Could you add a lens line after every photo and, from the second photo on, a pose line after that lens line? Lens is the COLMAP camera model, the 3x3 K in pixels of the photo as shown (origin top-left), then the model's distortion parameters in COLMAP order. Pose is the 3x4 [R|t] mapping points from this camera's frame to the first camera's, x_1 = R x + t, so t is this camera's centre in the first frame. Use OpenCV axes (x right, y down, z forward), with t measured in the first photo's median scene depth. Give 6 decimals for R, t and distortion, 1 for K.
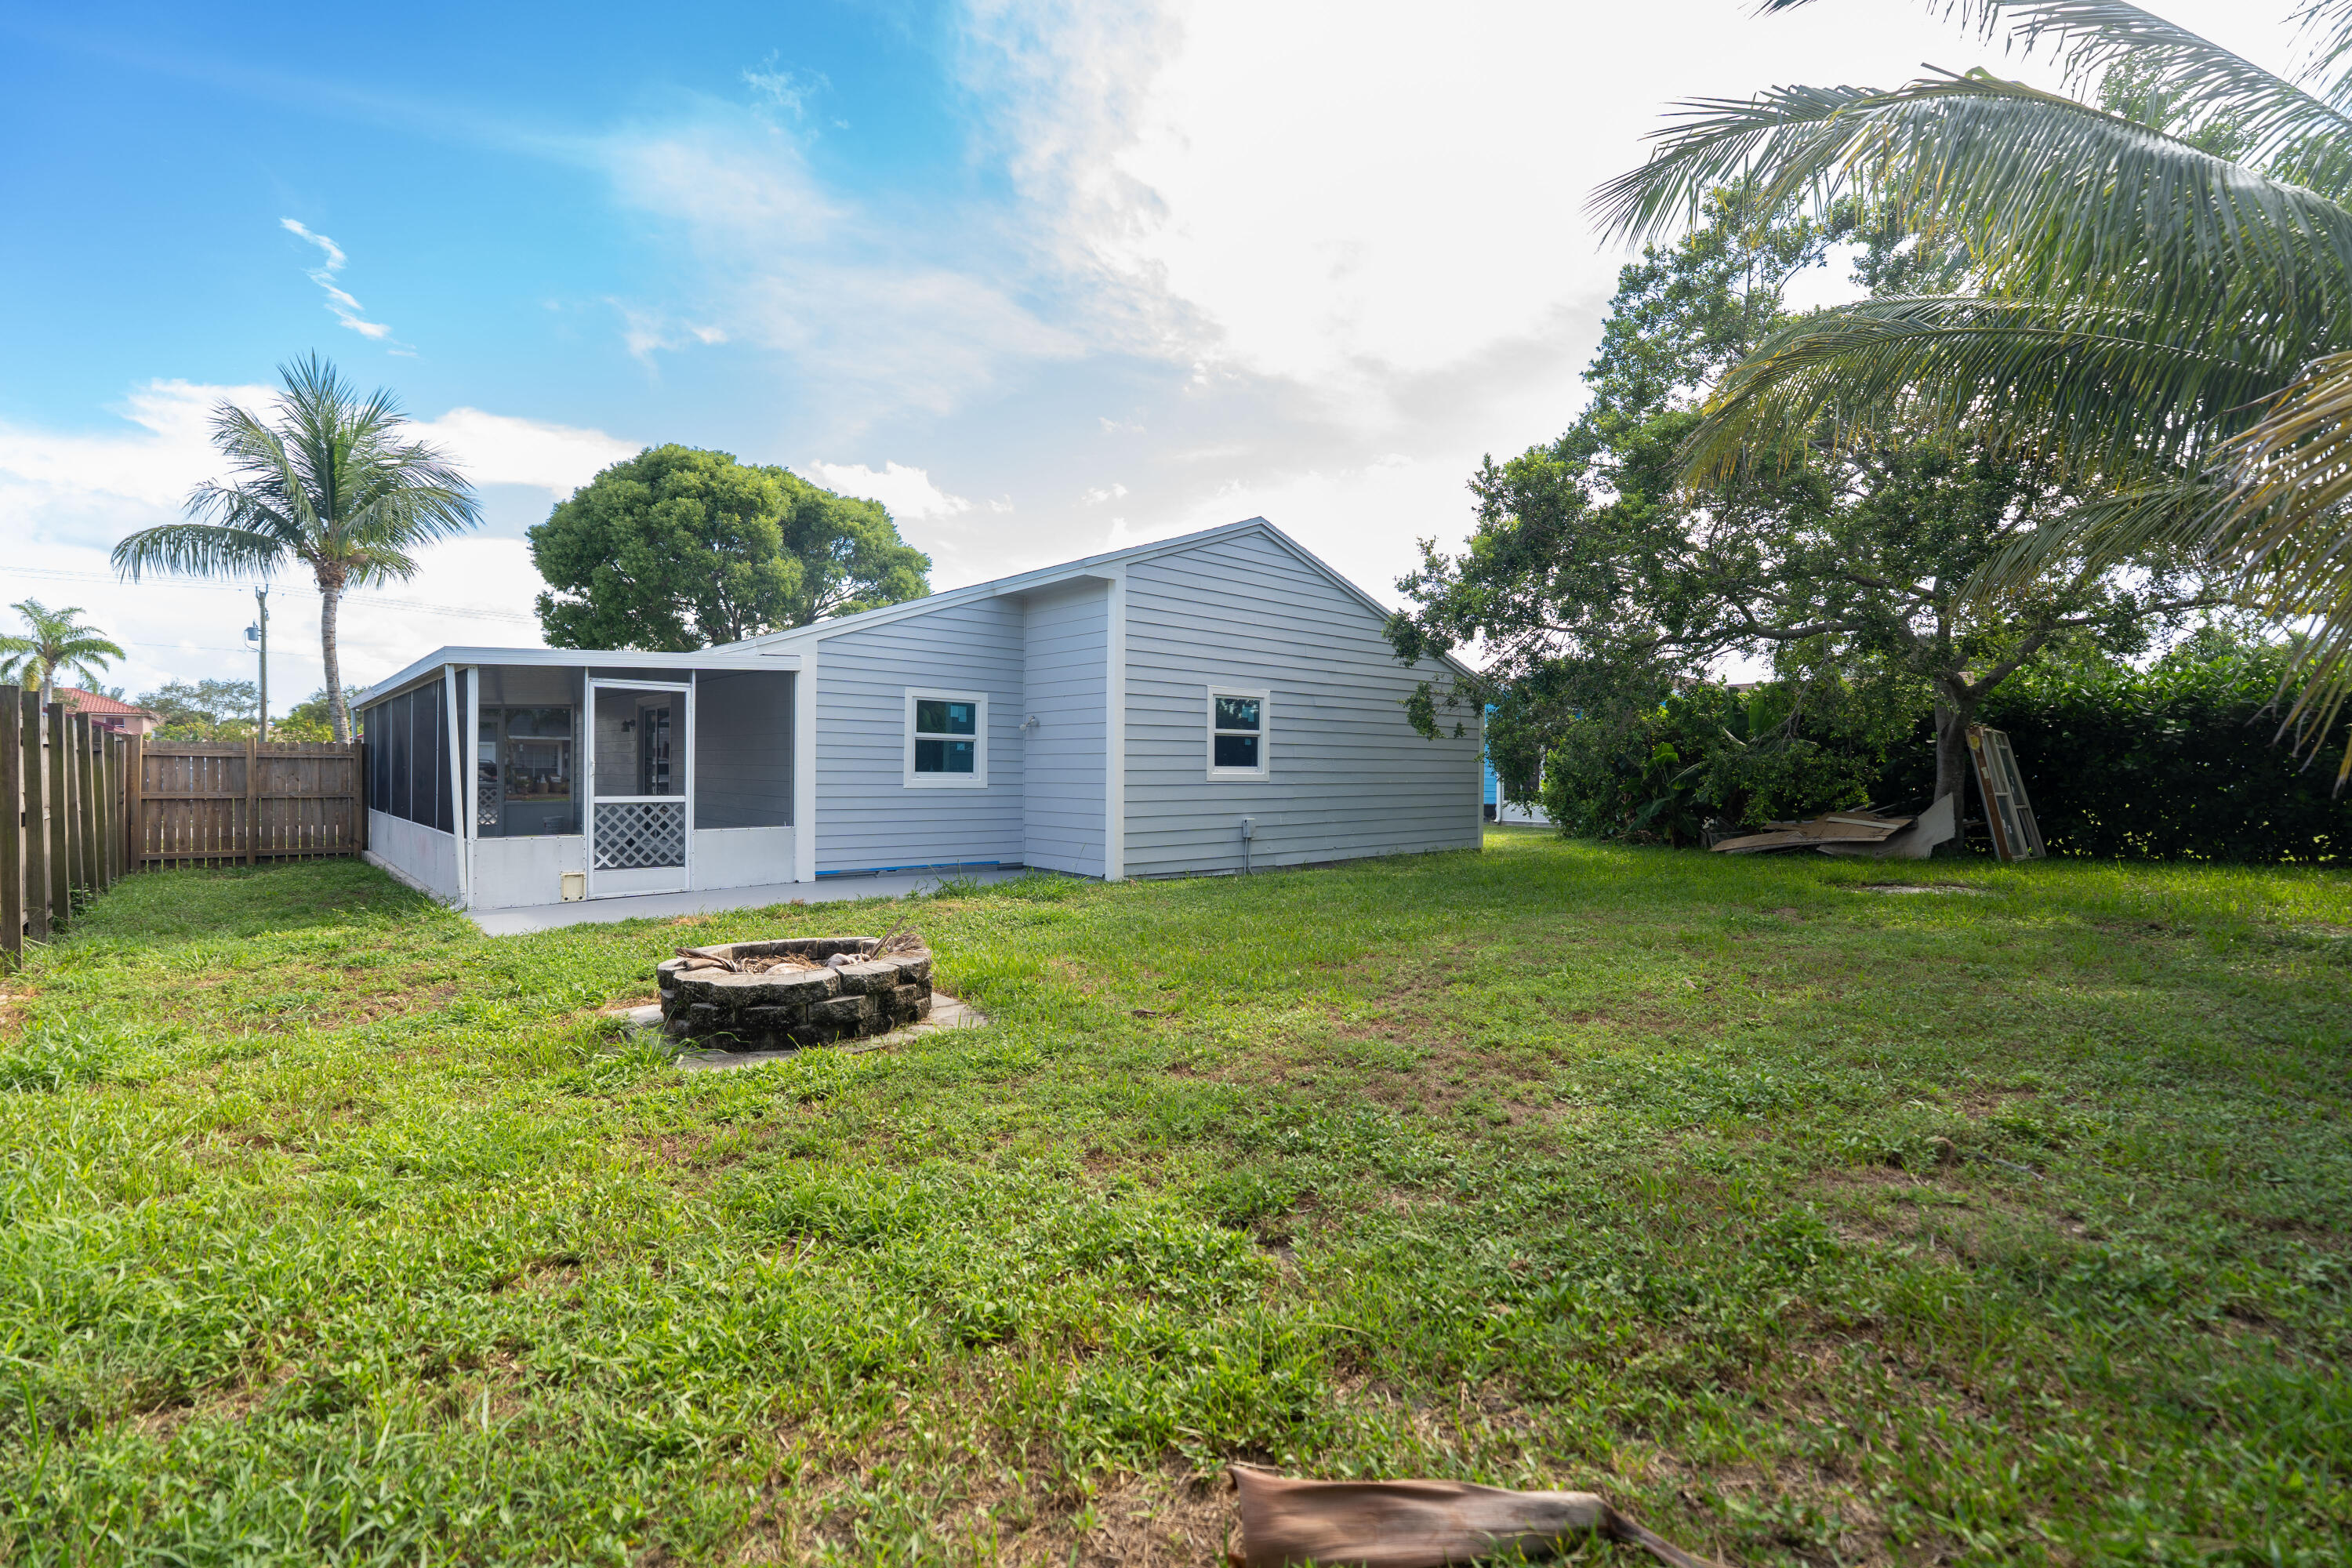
lens RADIAL K [[1069.2, 0, 1177.8], [0, 1069.2, 781.8], [0, 0, 1]] dist [-0.001605, -0.000247]
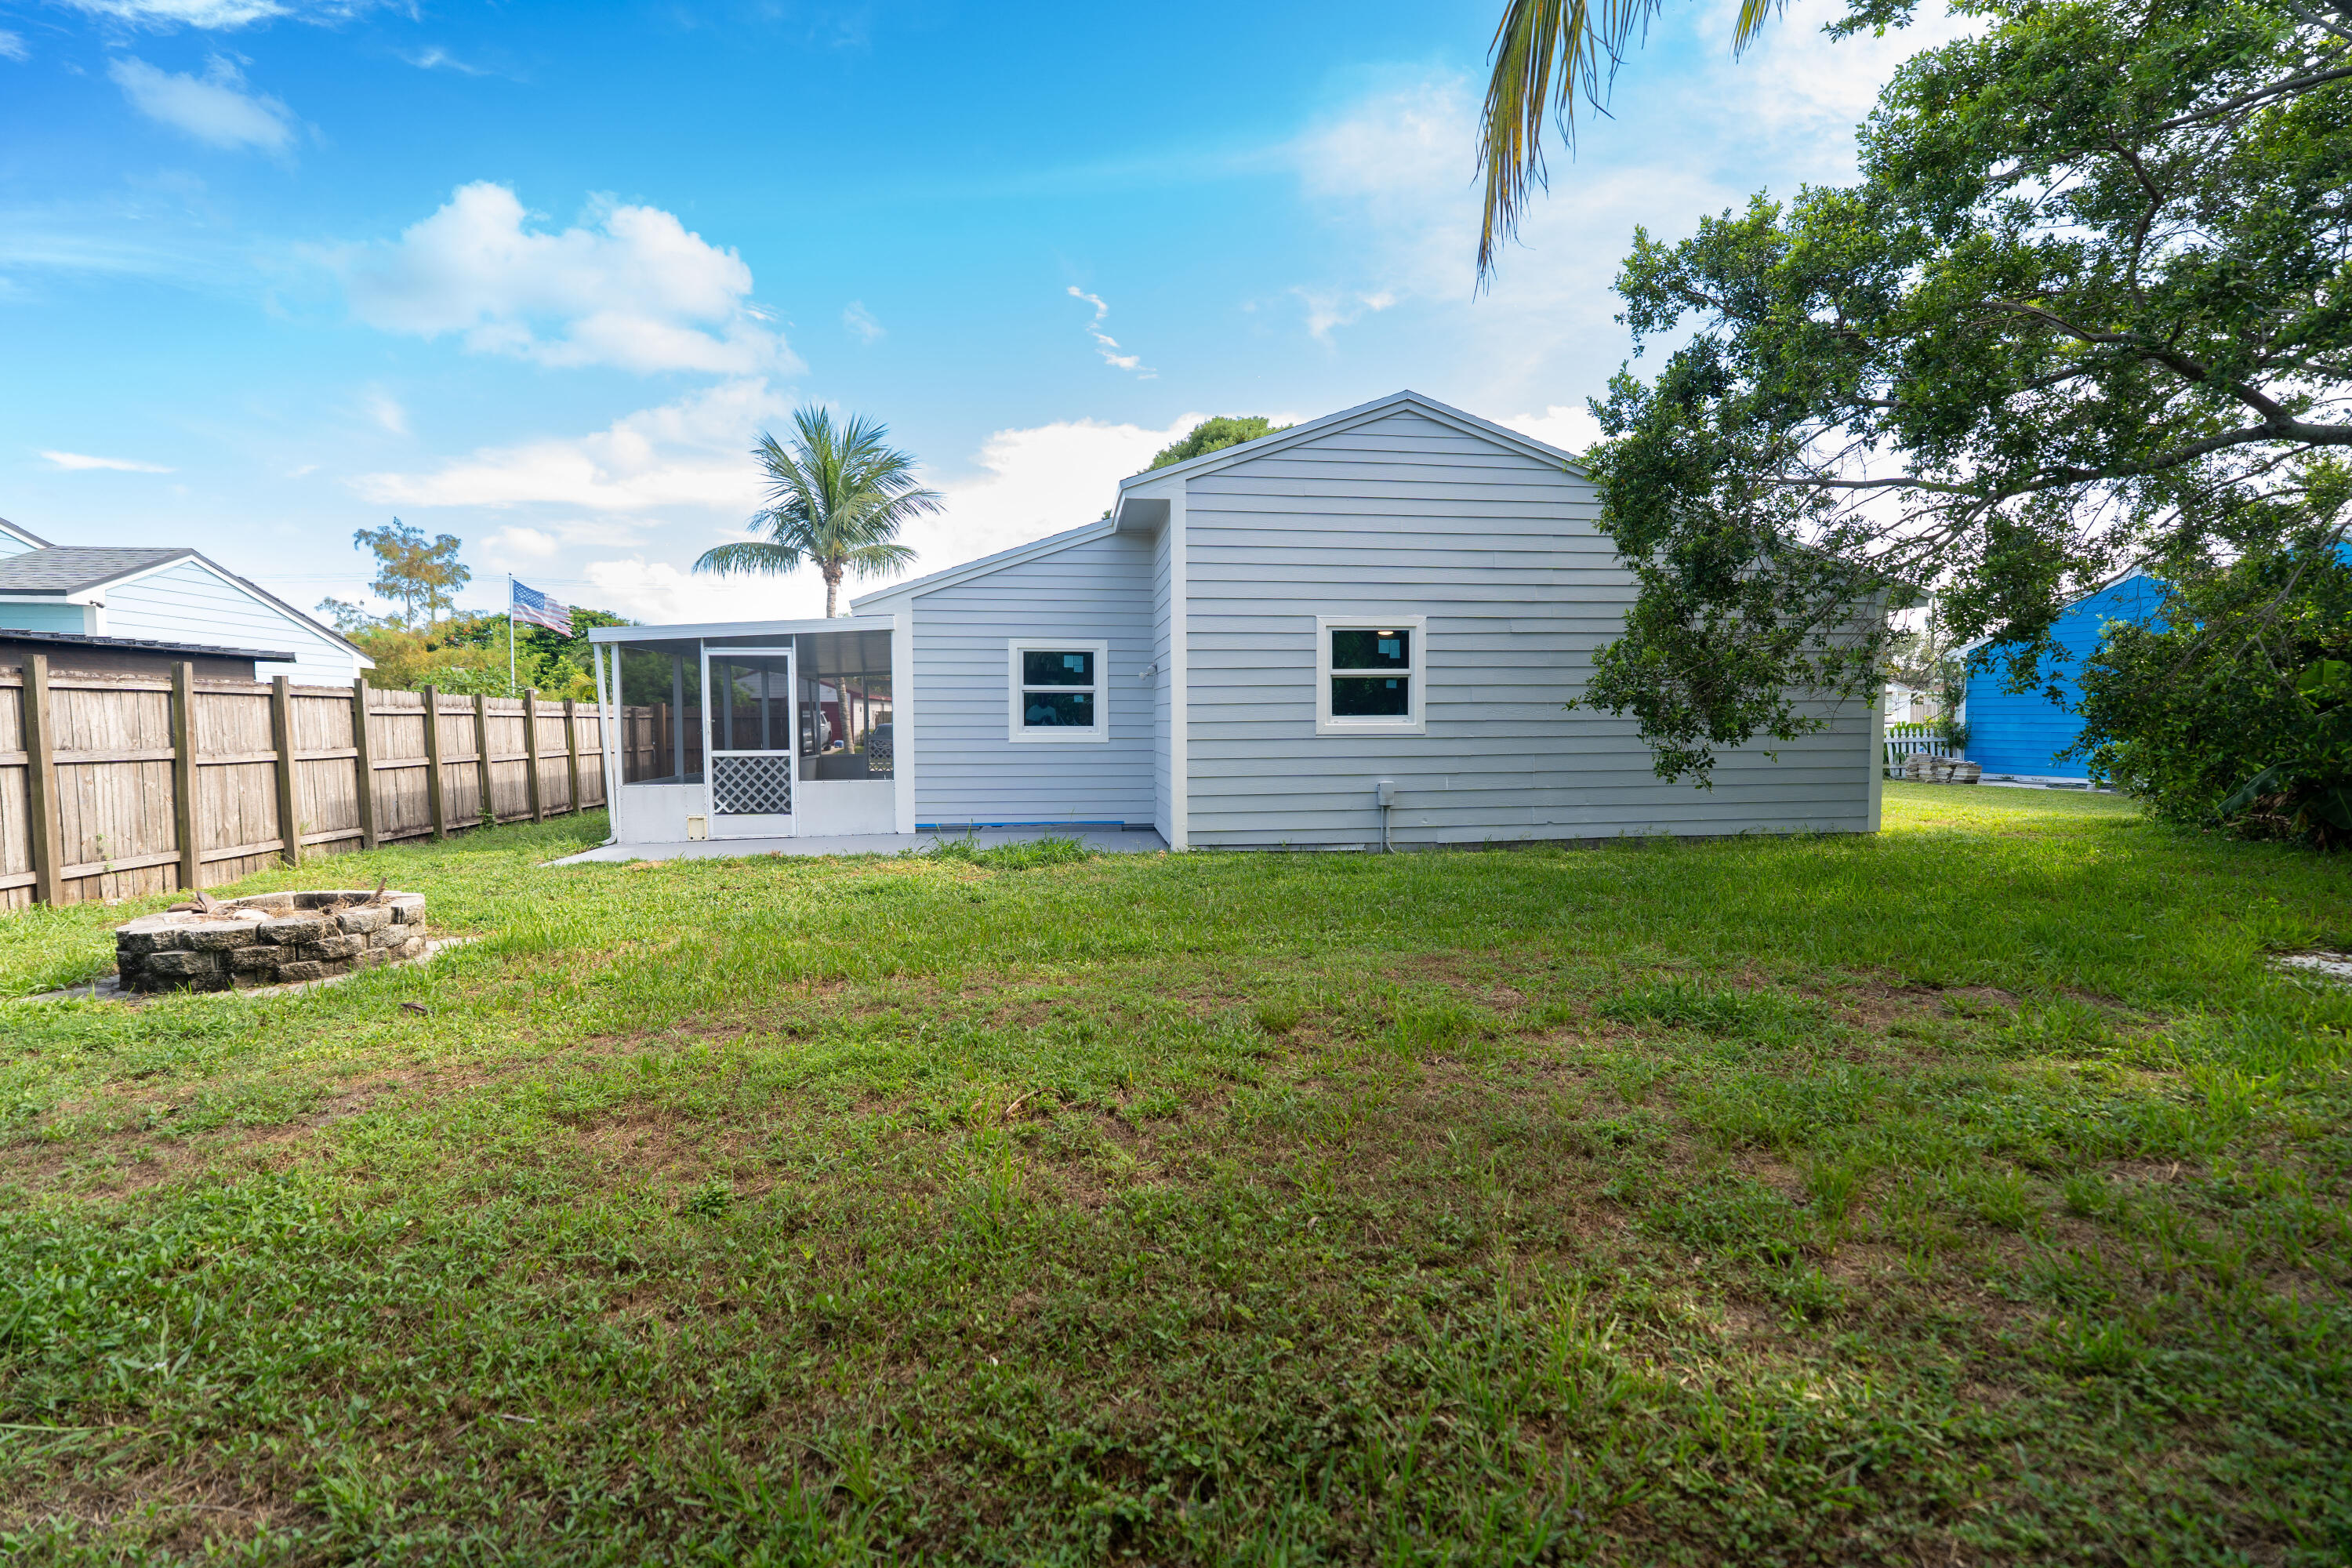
lens RADIAL K [[1069.2, 0, 1176.0], [0, 1069.2, 791.0], [0, 0, 1]] dist [-0.001605, -0.000247]
pose [[0.813248, 0.028392, -0.581225, 0.421701], [0.005179, 0.998416, 0.056017, -0.003989], [0.581895, -0.048566, 0.811813, 0.280992]]
